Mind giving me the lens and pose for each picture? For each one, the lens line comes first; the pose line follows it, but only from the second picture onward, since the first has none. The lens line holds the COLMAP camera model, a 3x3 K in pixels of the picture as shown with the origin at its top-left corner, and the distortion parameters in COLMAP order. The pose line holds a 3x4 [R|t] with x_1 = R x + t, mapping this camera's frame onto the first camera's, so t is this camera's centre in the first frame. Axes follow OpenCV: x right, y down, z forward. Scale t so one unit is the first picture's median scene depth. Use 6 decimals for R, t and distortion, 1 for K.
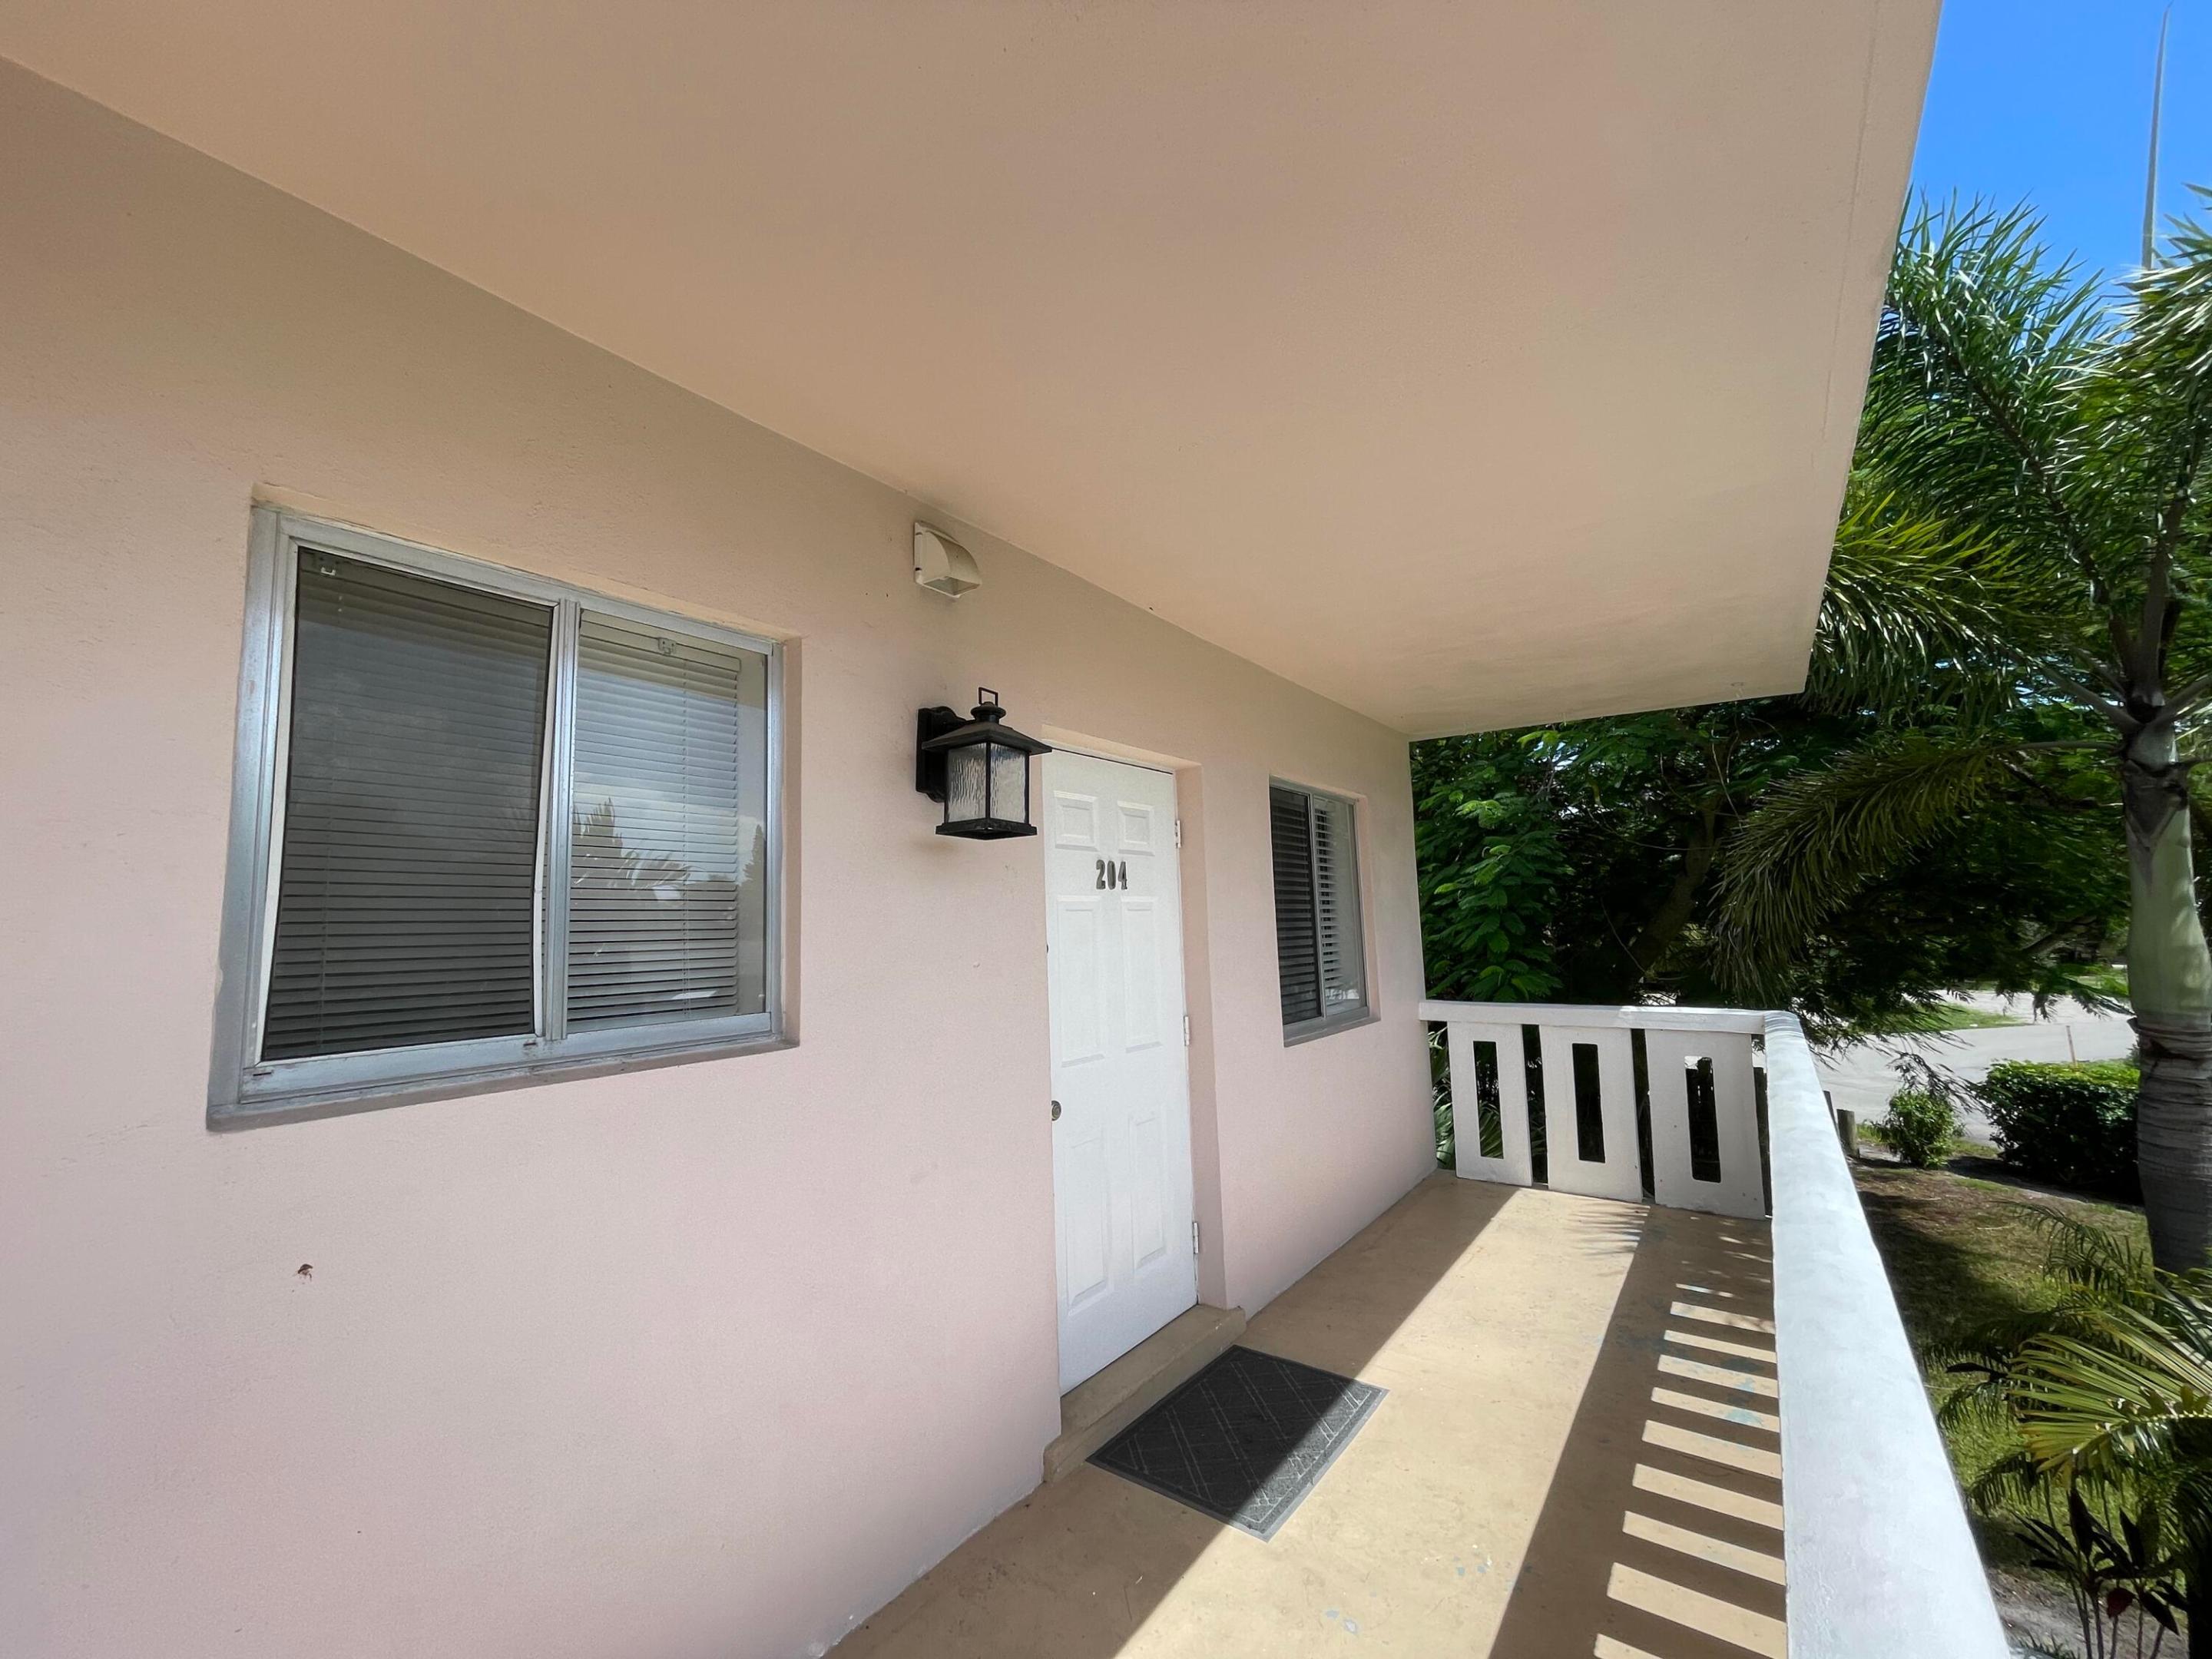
lens RADIAL K [[886.4, 0, 1105.5], [0, 886.4, 833.2], [0, 0, 1]] dist [-0.000193, -0.002162]
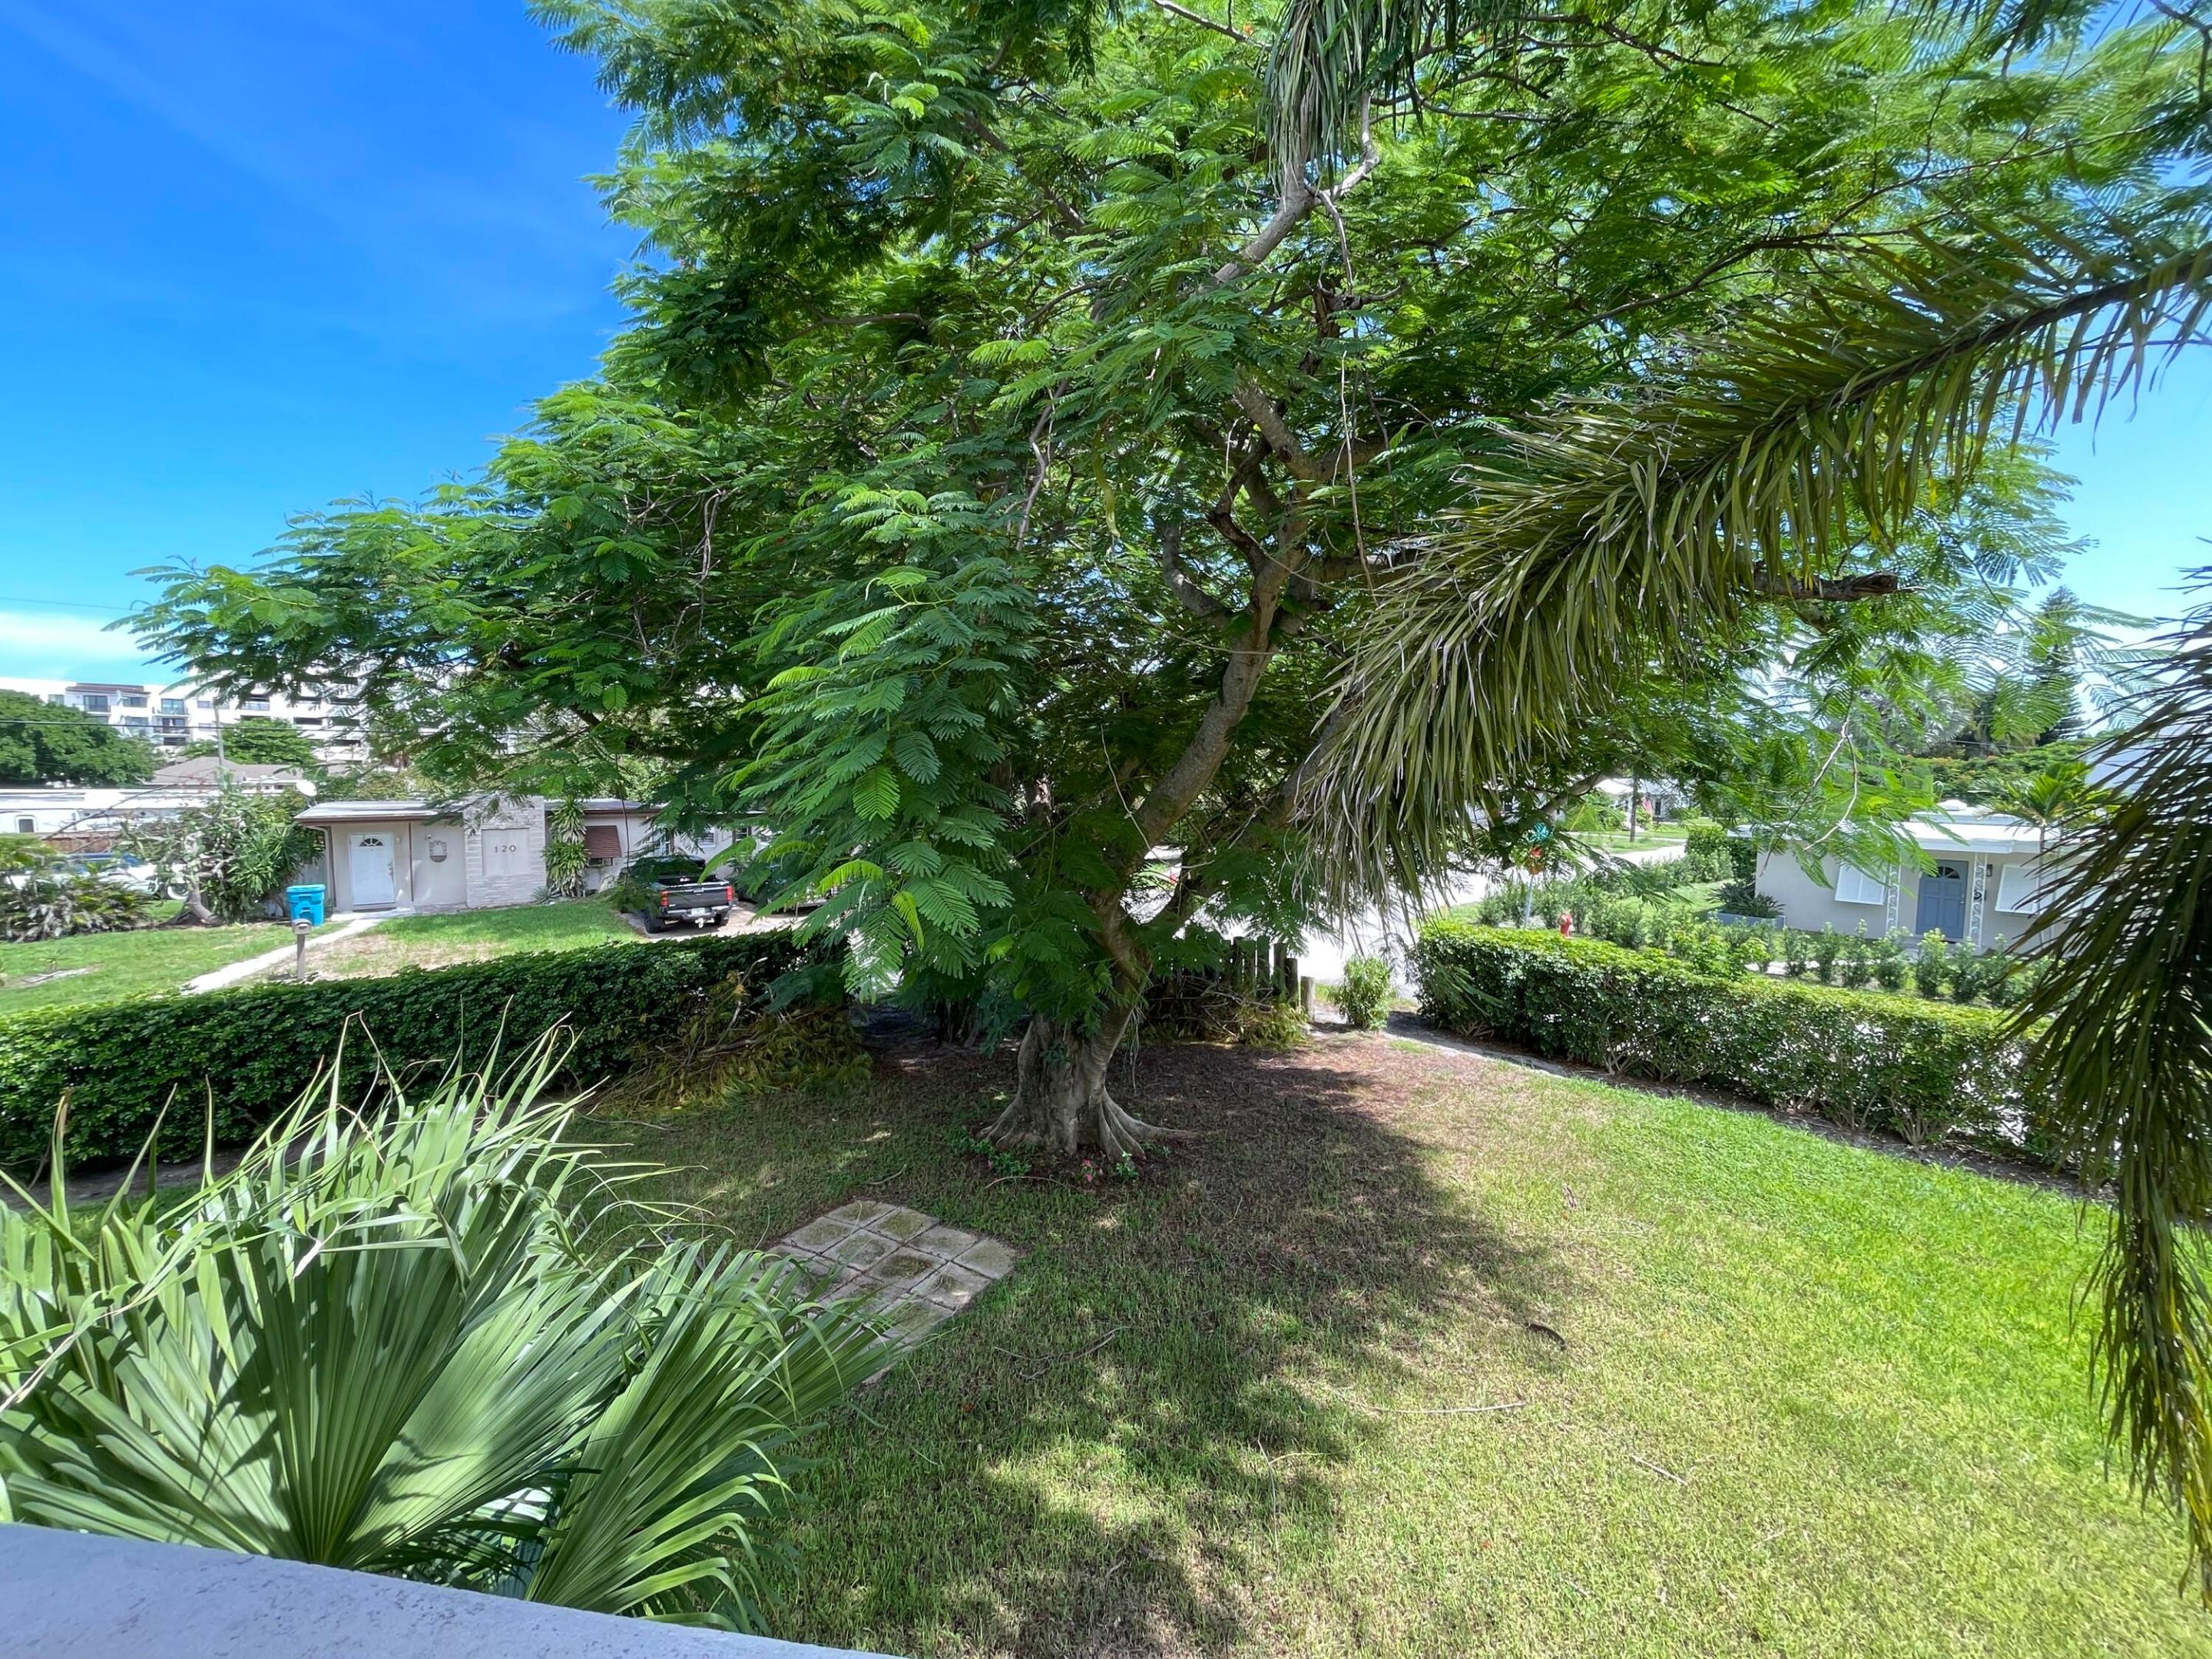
lens RADIAL K [[886.4, 0, 1108.3], [0, 886.4, 828.8], [0, 0, 1]] dist [-0.000193, -0.002162]
pose [[0.873097, 0.011292, 0.487416, 0.197937], [-0.092893, 0.985271, 0.143570, 0.039220], [-0.478615, -0.170628, 0.861286, 0.345760]]
